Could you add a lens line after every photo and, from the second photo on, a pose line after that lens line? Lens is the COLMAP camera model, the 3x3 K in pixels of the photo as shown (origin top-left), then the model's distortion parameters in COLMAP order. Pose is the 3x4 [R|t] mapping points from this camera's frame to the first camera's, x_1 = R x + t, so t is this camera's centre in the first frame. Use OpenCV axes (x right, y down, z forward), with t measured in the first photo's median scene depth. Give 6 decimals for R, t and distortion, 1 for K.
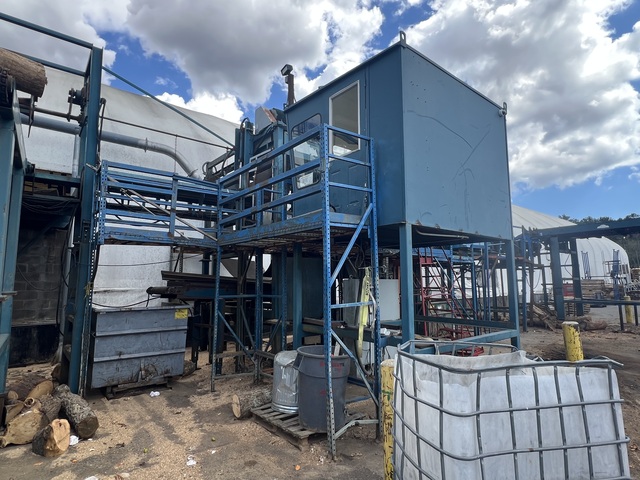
lens RADIAL K [[371.1, 0, 319.3], [0, 371.1, 244.0], [0, 0, 1]] dist [0.013797, -0.001018]
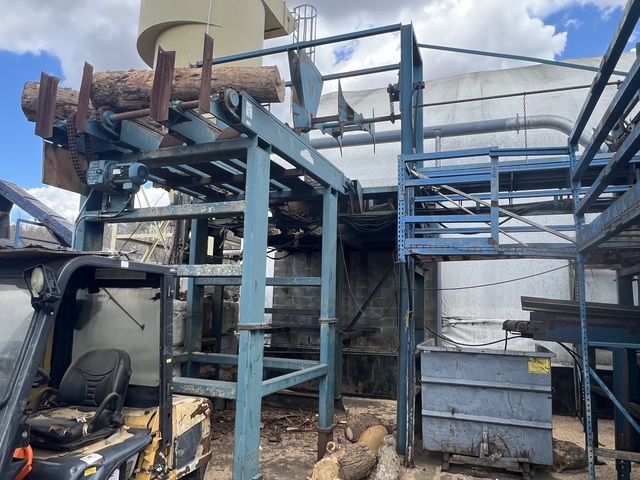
lens RADIAL K [[463.8, 0, 321.9], [0, 463.8, 238.3], [0, 0, 1]] dist [-0.001604, -0.004291]
pose [[0.522389, -0.102887, -0.846478, 0.133916], [0.058327, 0.994680, -0.084905, 0.020851], [0.850710, -0.005019, 0.525611, 0.308063]]
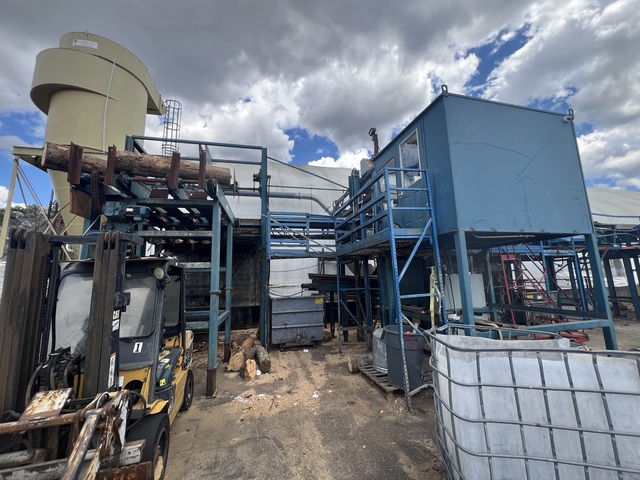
lens RADIAL K [[262.1, 0, 319.3], [0, 262.1, 241.5], [0, 0, 1]] dist [0.001512, 0.003863]
pose [[0.906124, -0.084737, -0.414439, 0.118471], [0.069746, 0.996250, -0.051204, -0.004556], [0.417224, 0.017491, 0.908636, -0.007415]]
